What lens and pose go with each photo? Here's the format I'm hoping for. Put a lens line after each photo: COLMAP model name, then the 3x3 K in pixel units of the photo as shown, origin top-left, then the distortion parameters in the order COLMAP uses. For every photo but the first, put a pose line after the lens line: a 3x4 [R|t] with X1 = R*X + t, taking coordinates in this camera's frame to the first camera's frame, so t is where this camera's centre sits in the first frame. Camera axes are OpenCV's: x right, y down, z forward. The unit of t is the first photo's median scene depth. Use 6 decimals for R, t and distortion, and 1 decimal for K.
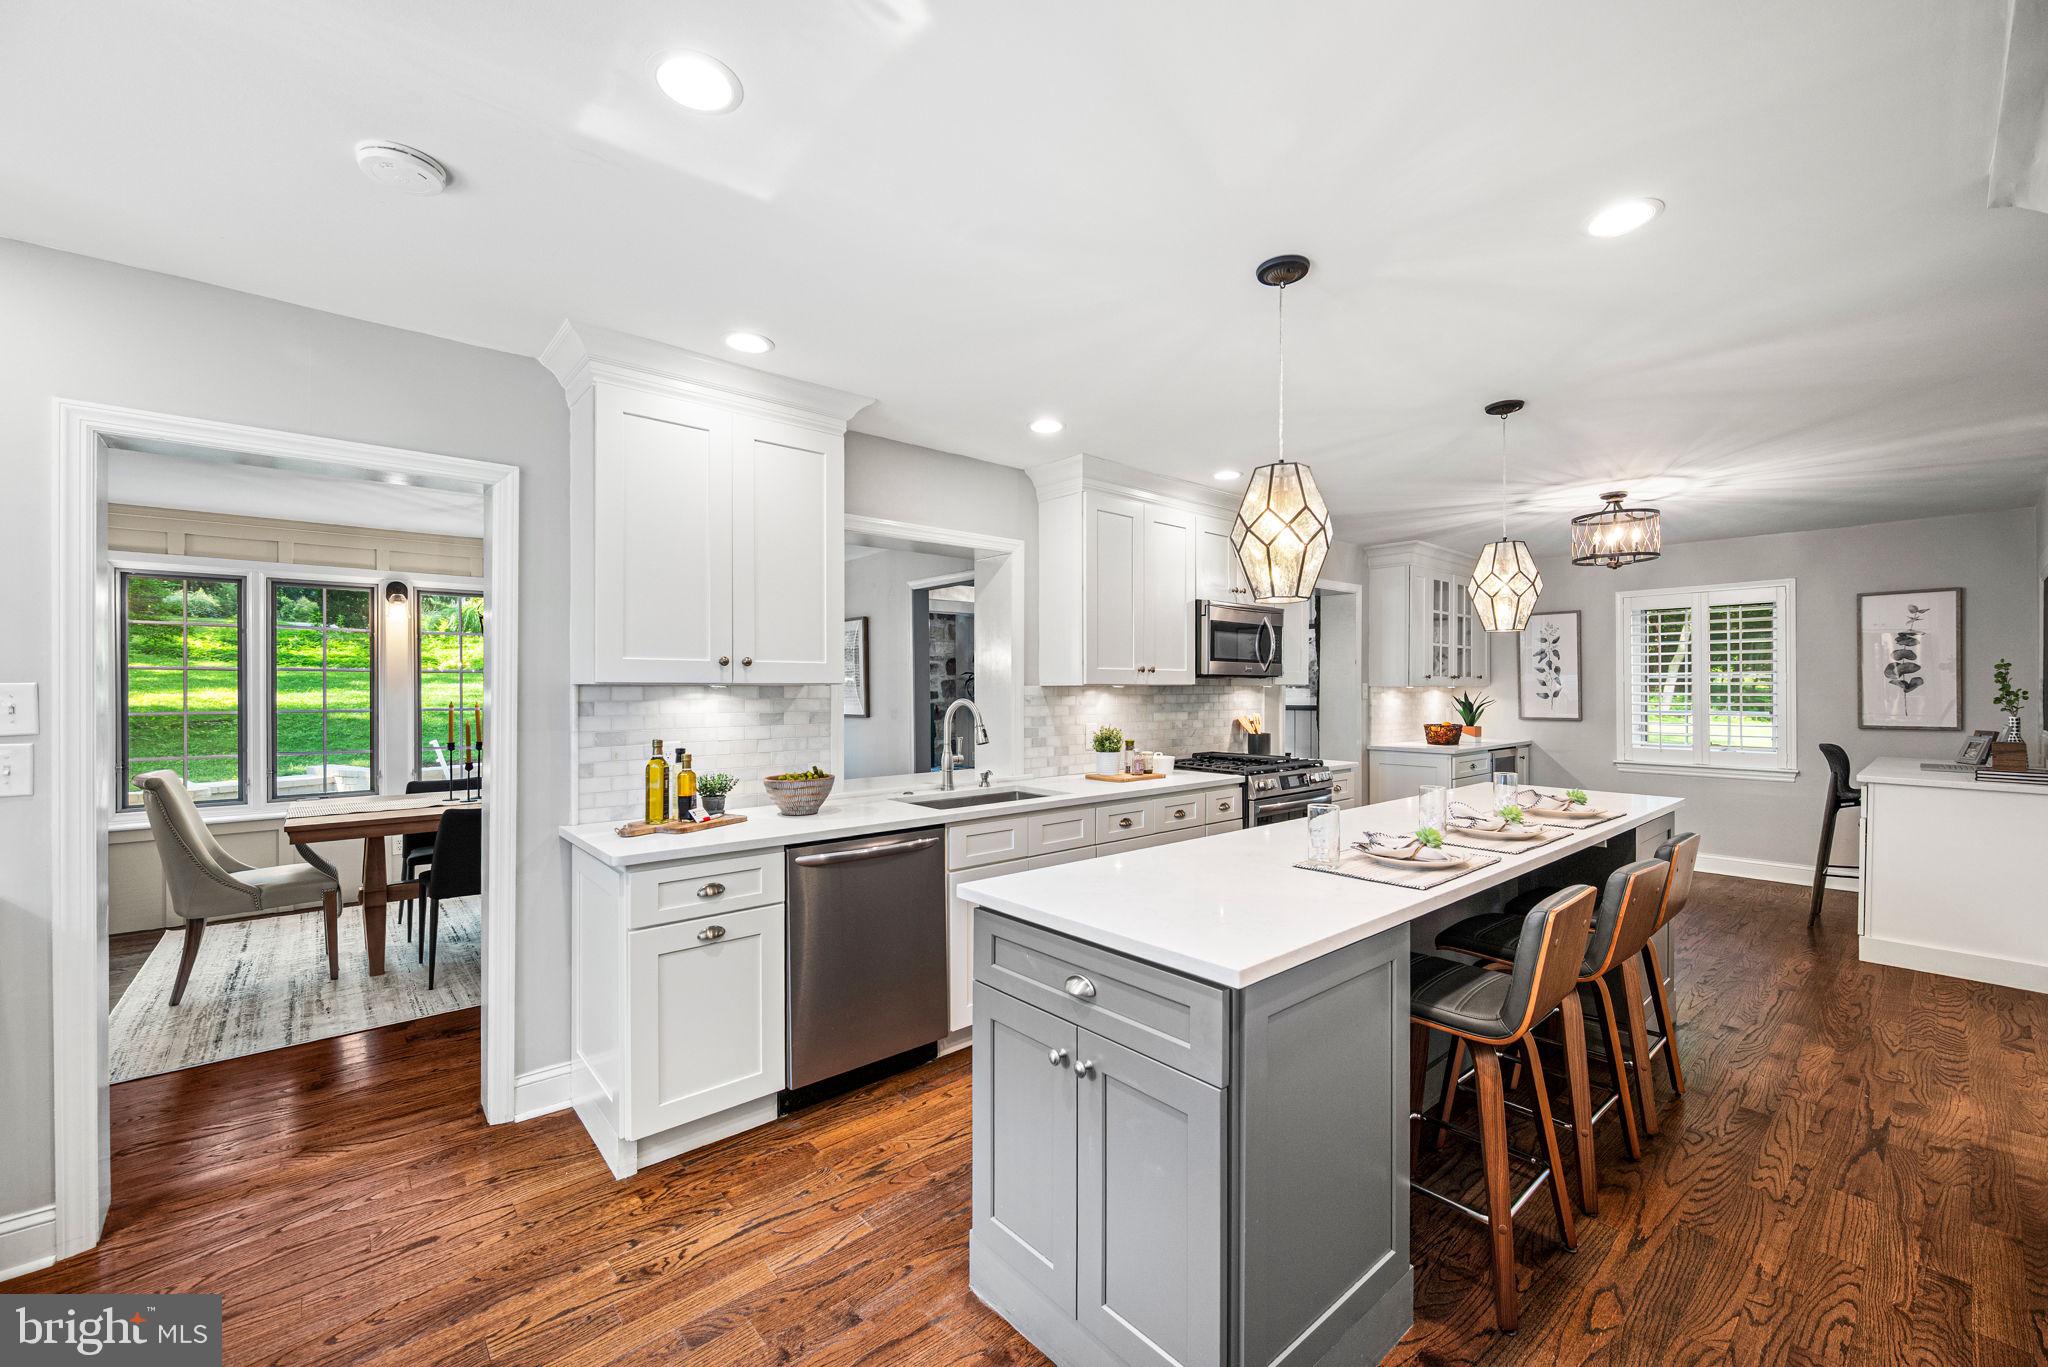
lens RADIAL K [[809.6, 0, 1017.6], [0, 809.6, 694.0], [0, 0, 1]] dist [-0.001693, -0.000030]
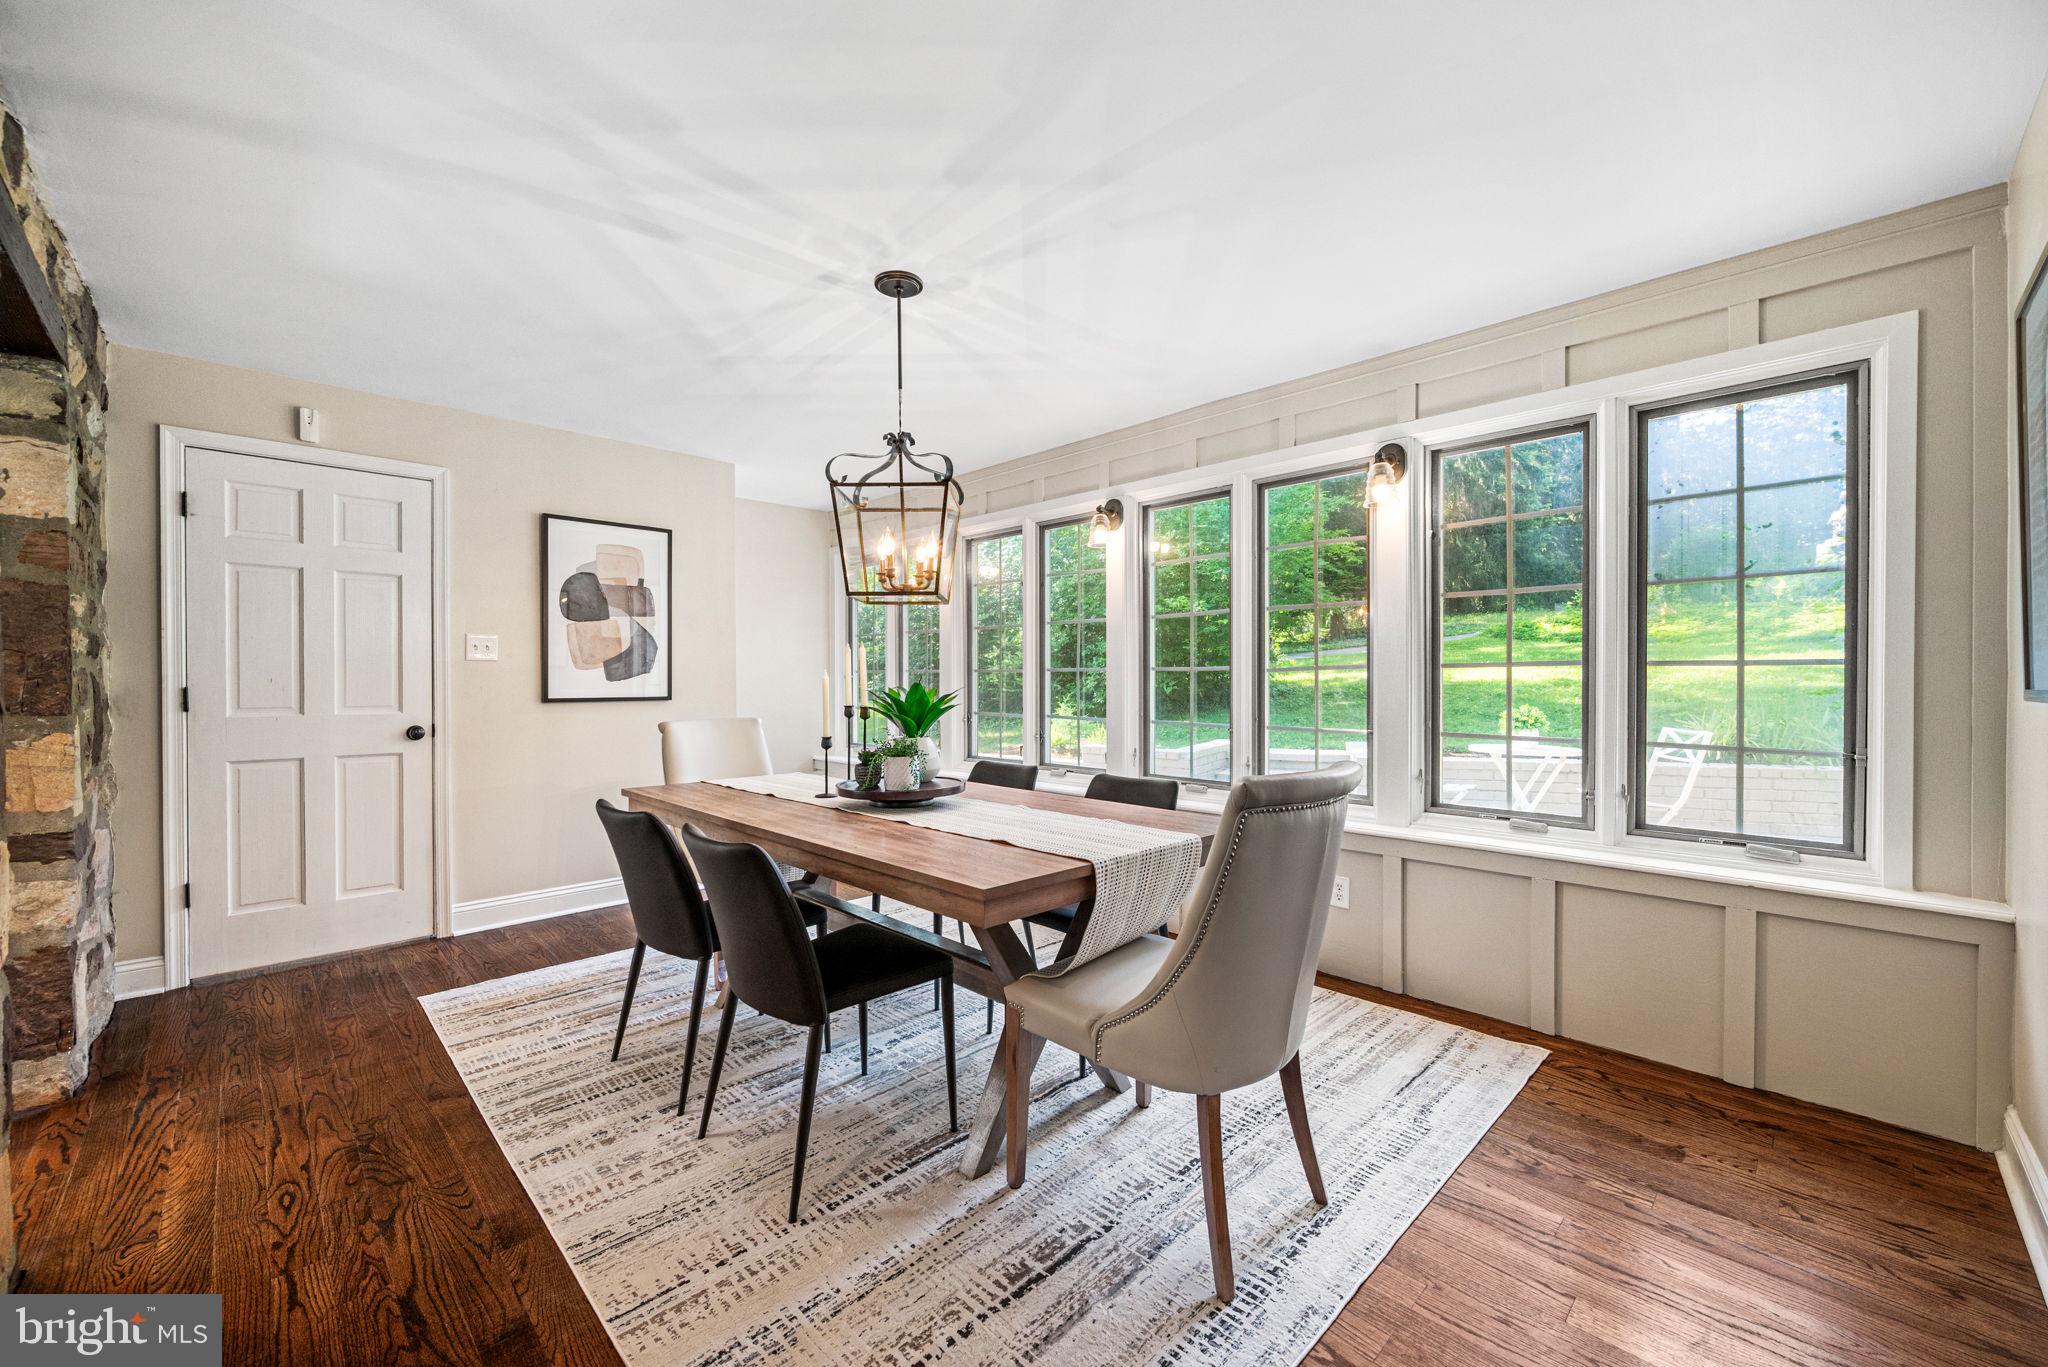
lens RADIAL K [[812.7, 0, 1036.7], [0, 812.7, 682.1], [0, 0, 1]] dist [-0.000590, -0.000029]
pose [[0.088264, 0.007863, -0.996066, -0.231491], [-0.011171, 0.999914, 0.006903, 0.032423], [0.996034, 0.010517, 0.088344, 0.755715]]
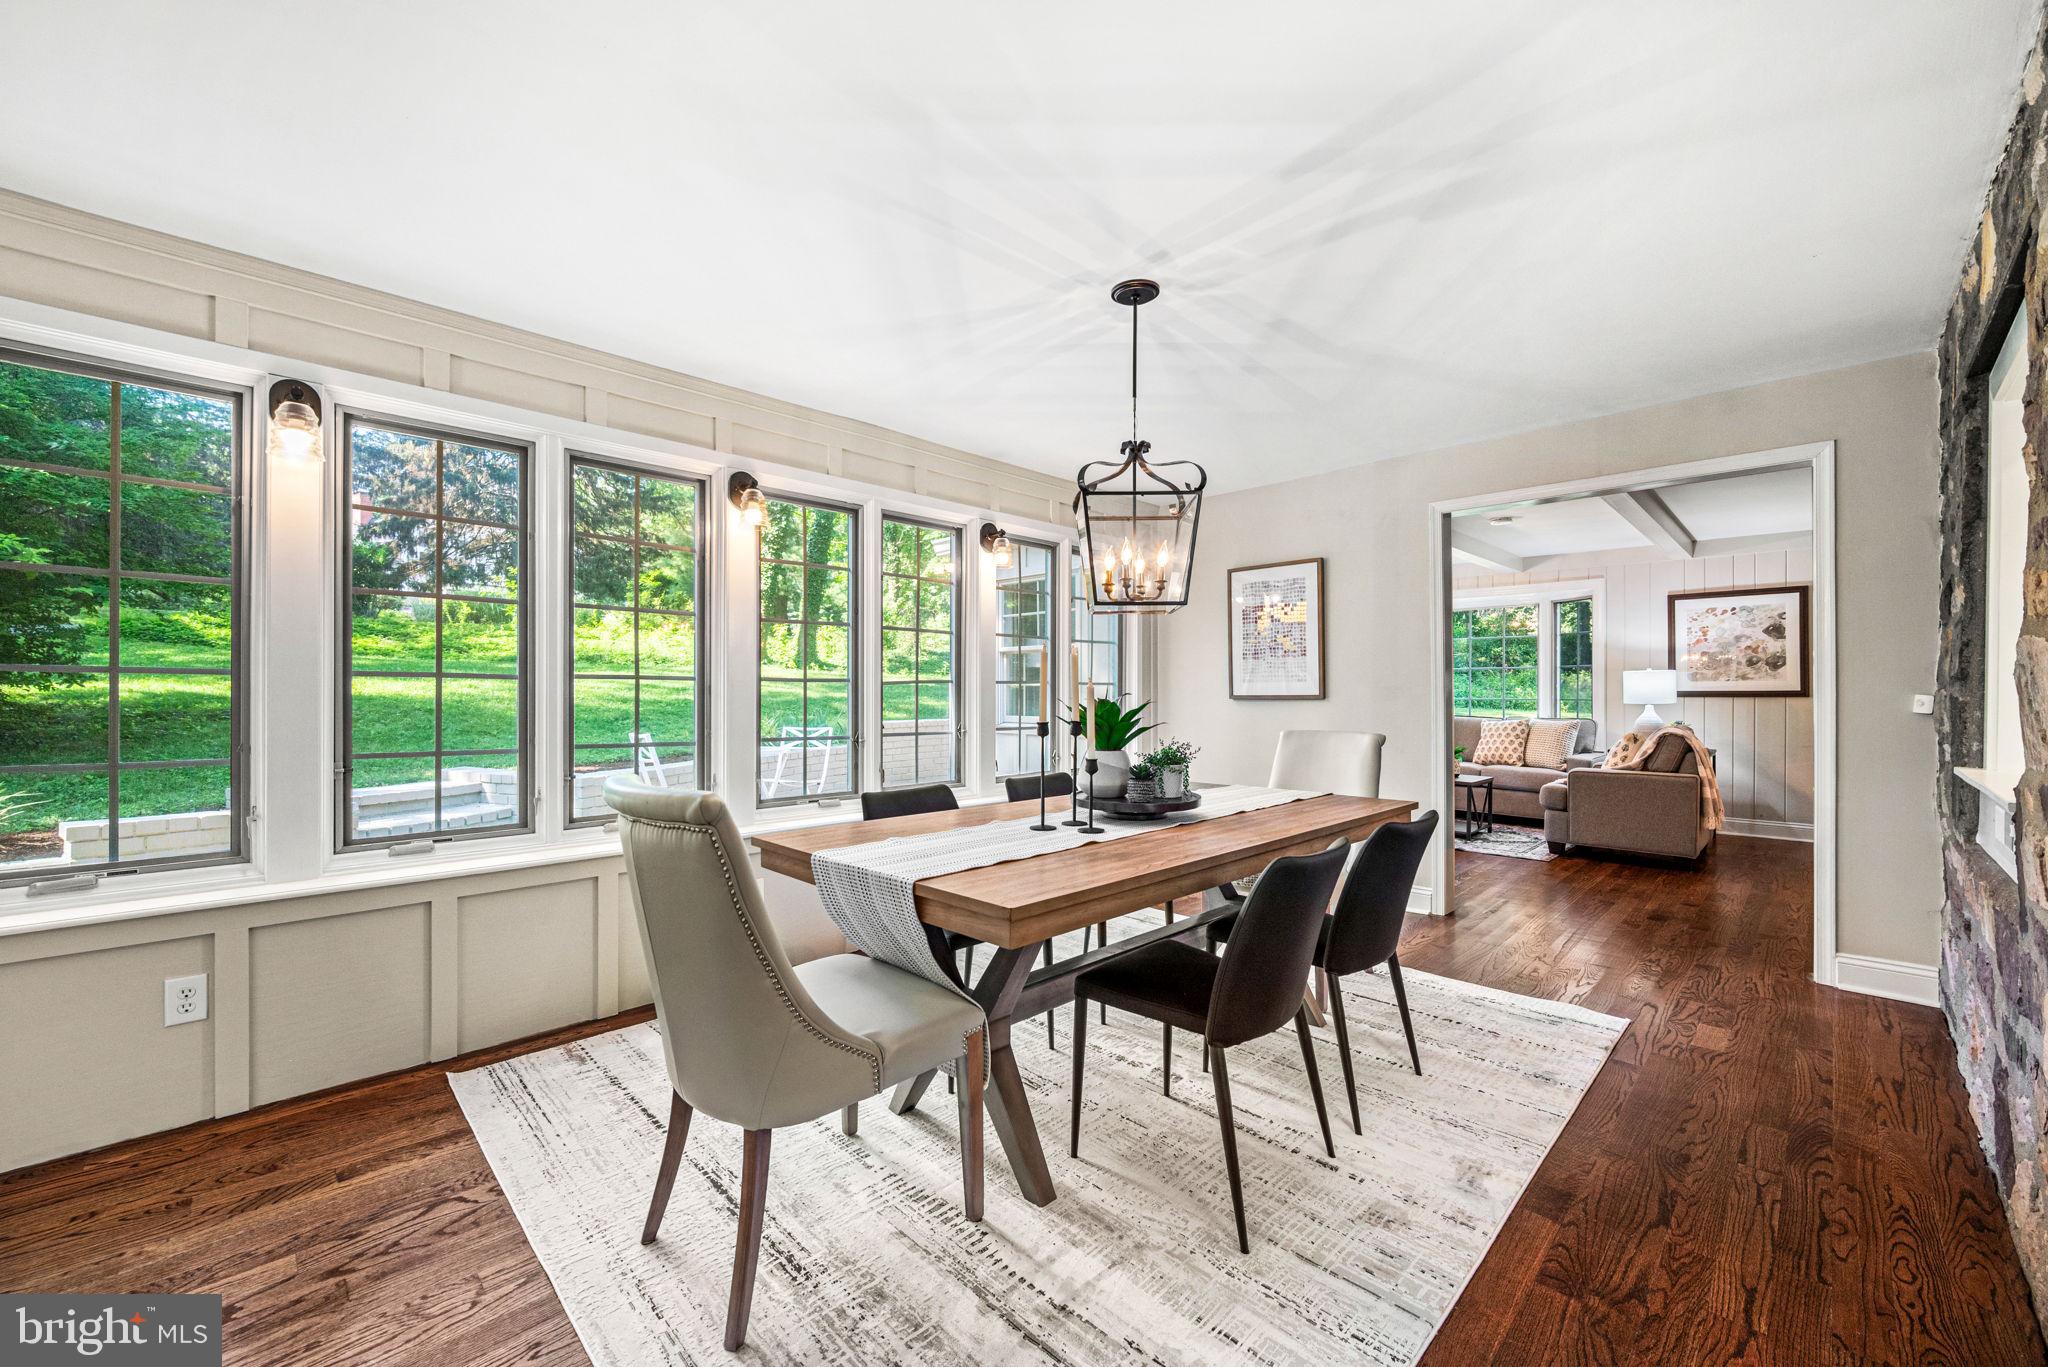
lens RADIAL K [[788.9, 0, 1030.2], [0, 788.9, 686.3], [0, 0, 1]] dist [-0.002915, -0.000331]
pose [[0.996089, 0.006524, 0.088117, -0.648237], [-0.004947, 0.999824, -0.018107, 0.039142], [-0.088220, 0.017600, 0.995946, 0.406268]]
